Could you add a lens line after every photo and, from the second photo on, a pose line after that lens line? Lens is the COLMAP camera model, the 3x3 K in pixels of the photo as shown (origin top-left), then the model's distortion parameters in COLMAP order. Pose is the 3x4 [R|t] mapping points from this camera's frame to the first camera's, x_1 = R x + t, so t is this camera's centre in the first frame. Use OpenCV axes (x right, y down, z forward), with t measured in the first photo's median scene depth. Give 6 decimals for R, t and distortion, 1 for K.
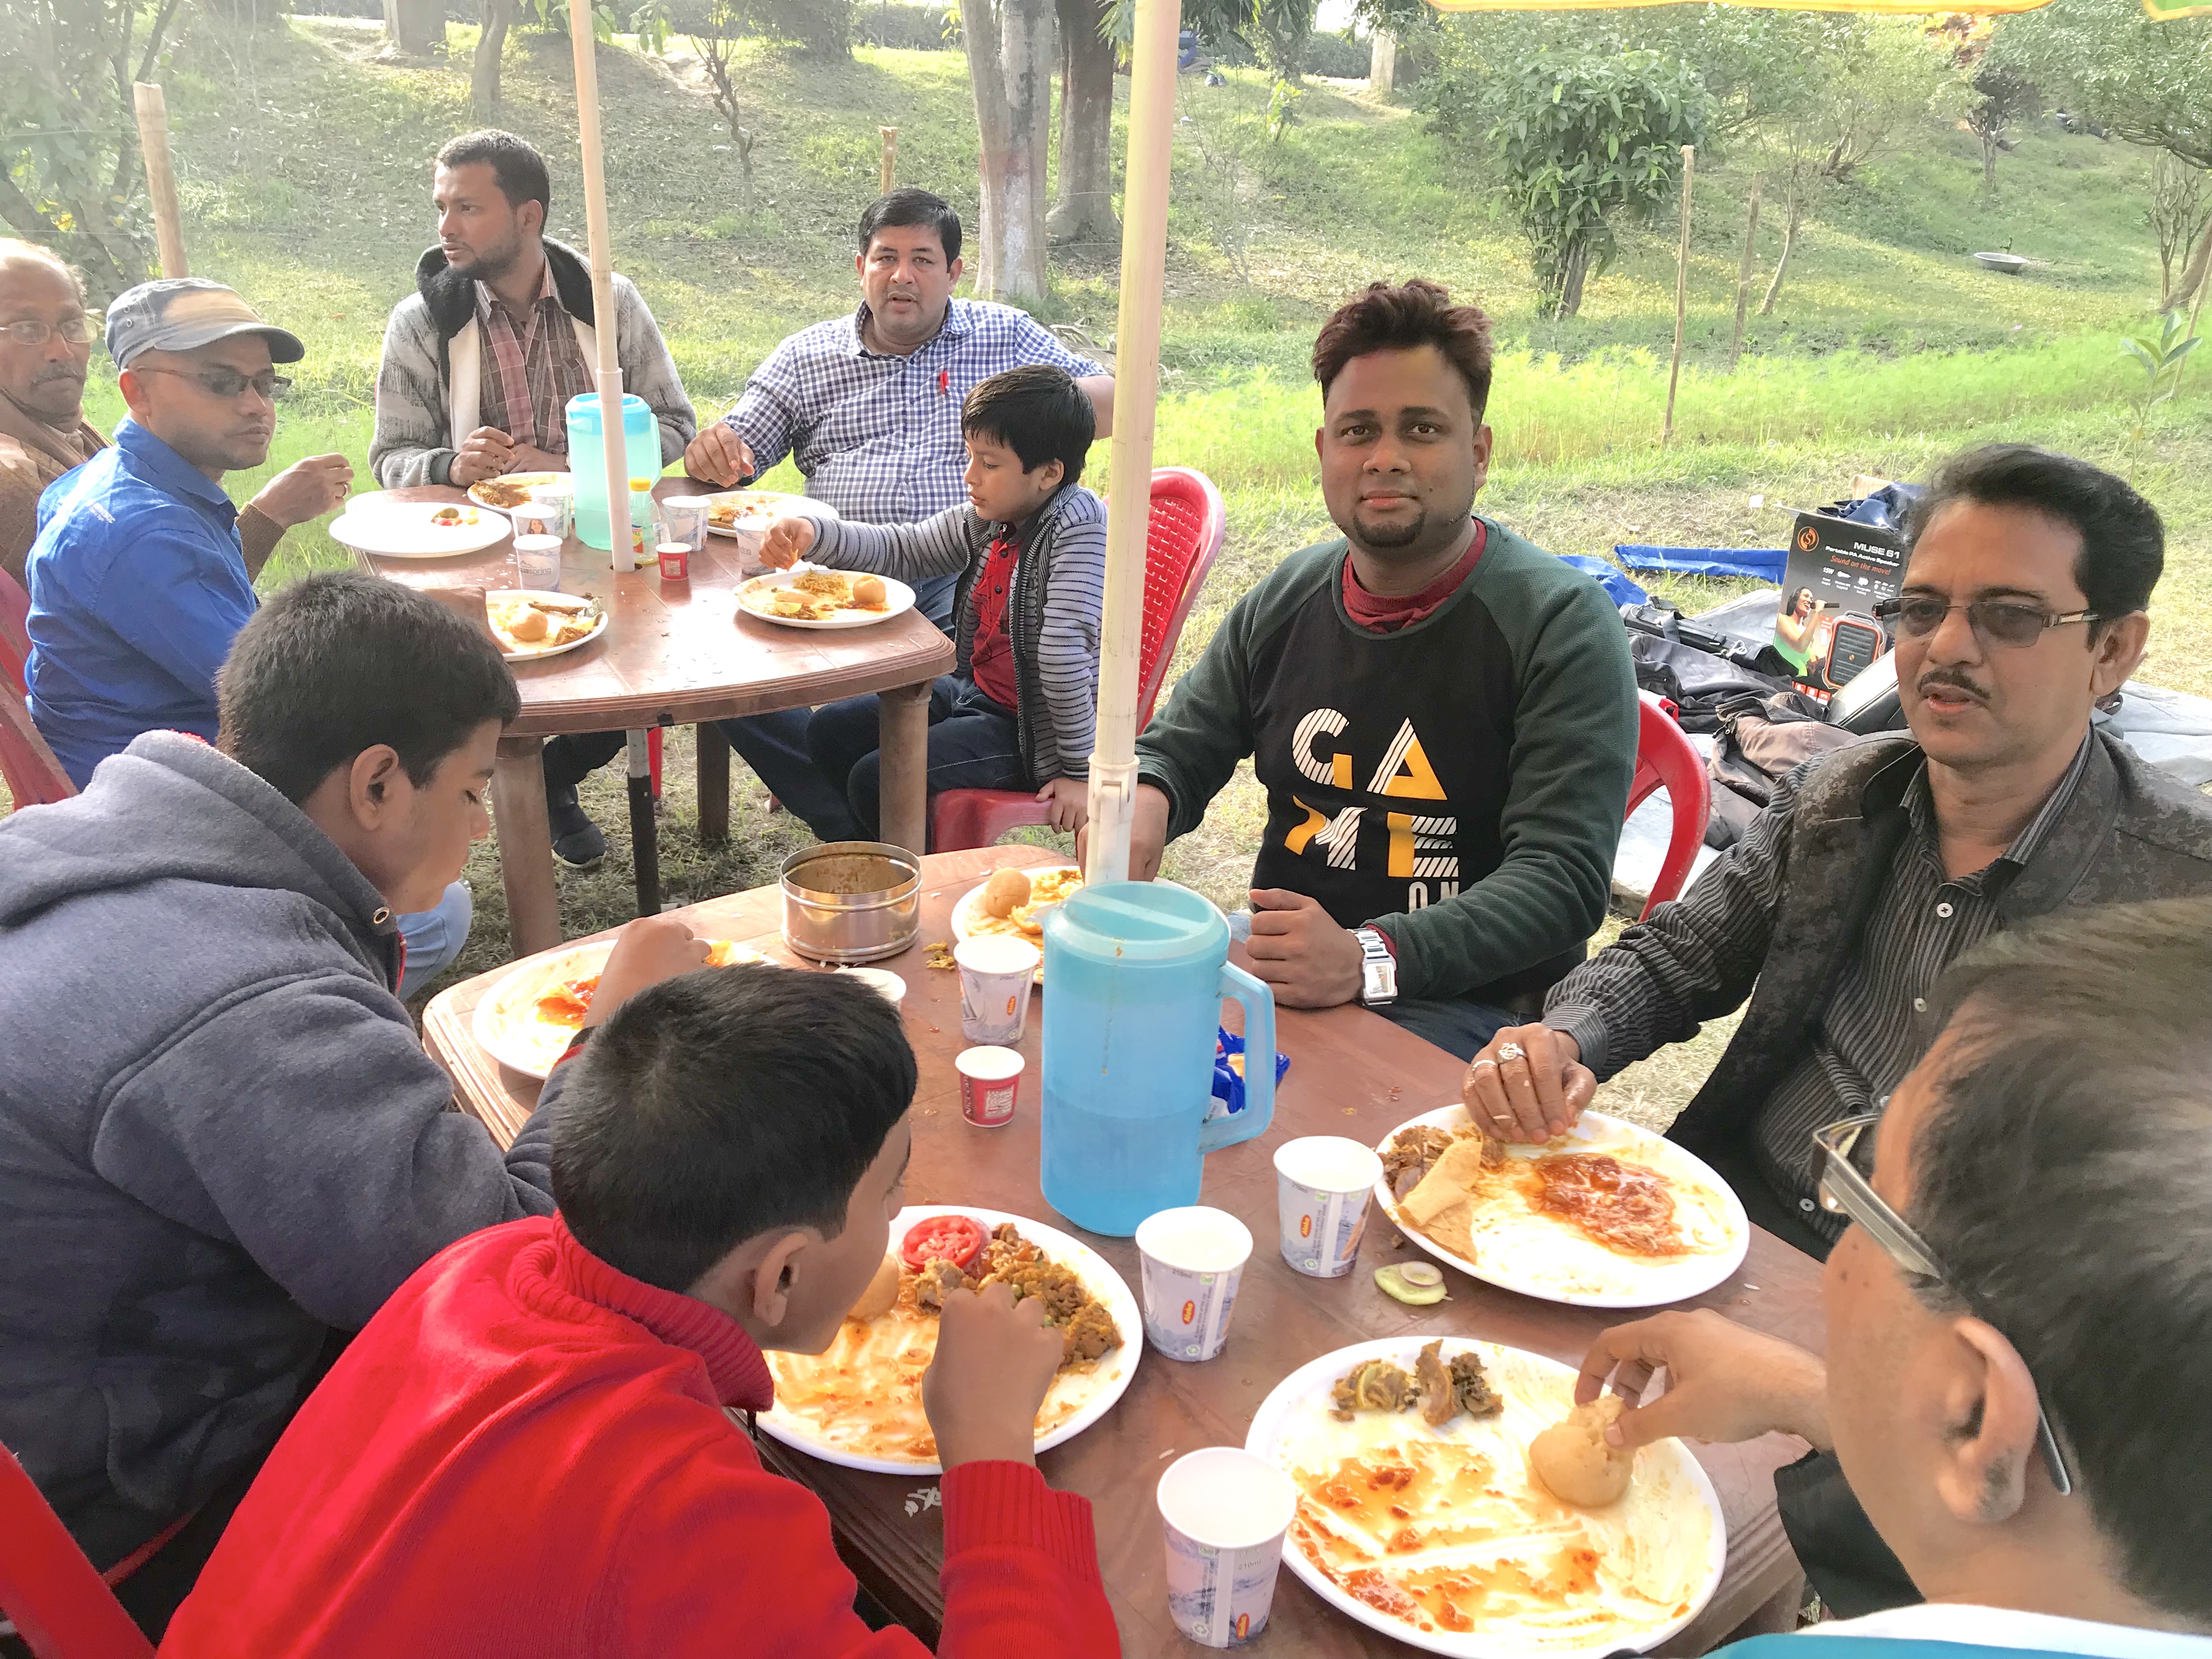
lens RADIAL K [[1864.4, 0, 1106.0], [0, 1864.4, 829.5], [0, 0, 1]] dist [-0.000922, 0.060008]
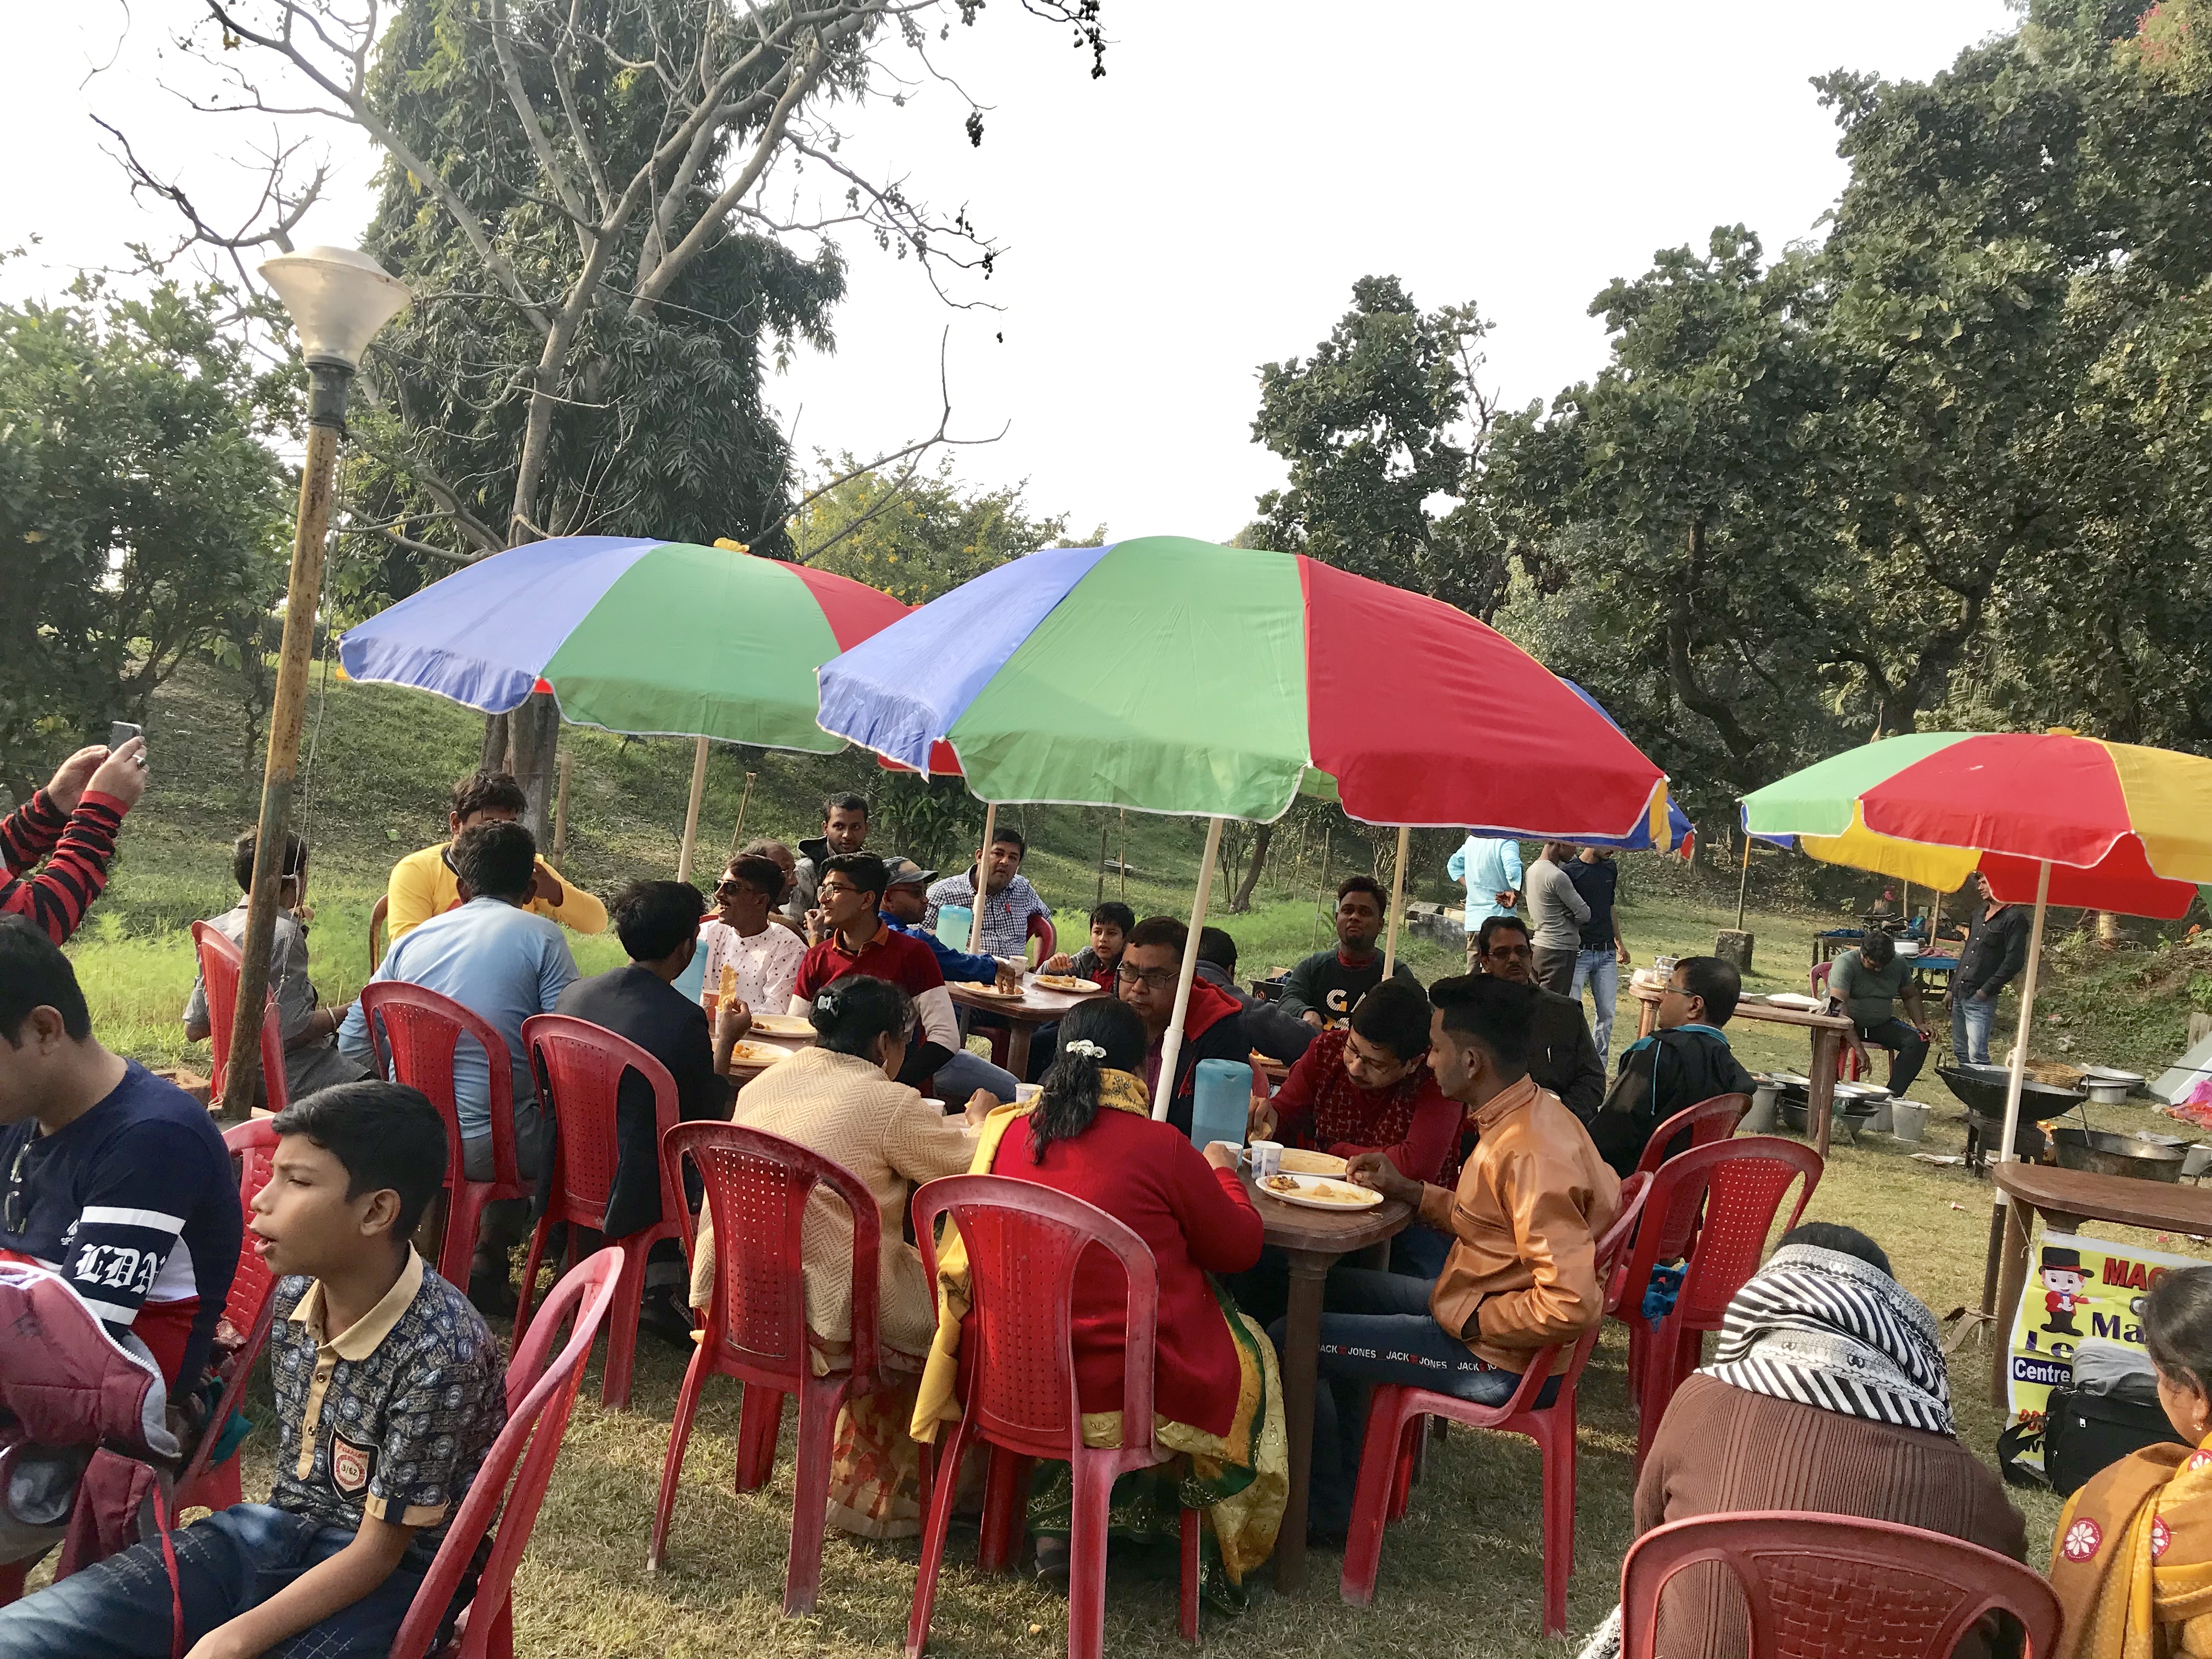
lens RADIAL K [[1864.4, 0, 1106.0], [0, 1864.4, 829.5], [0, 0, 1]] dist [-0.000922, 0.060008]
pose [[0.874638, 0.046719, 0.482520, -1.938900], [0.100543, 0.956221, -0.274832, 0.560229], [-0.474236, 0.288893, 0.831650, -1.762484]]
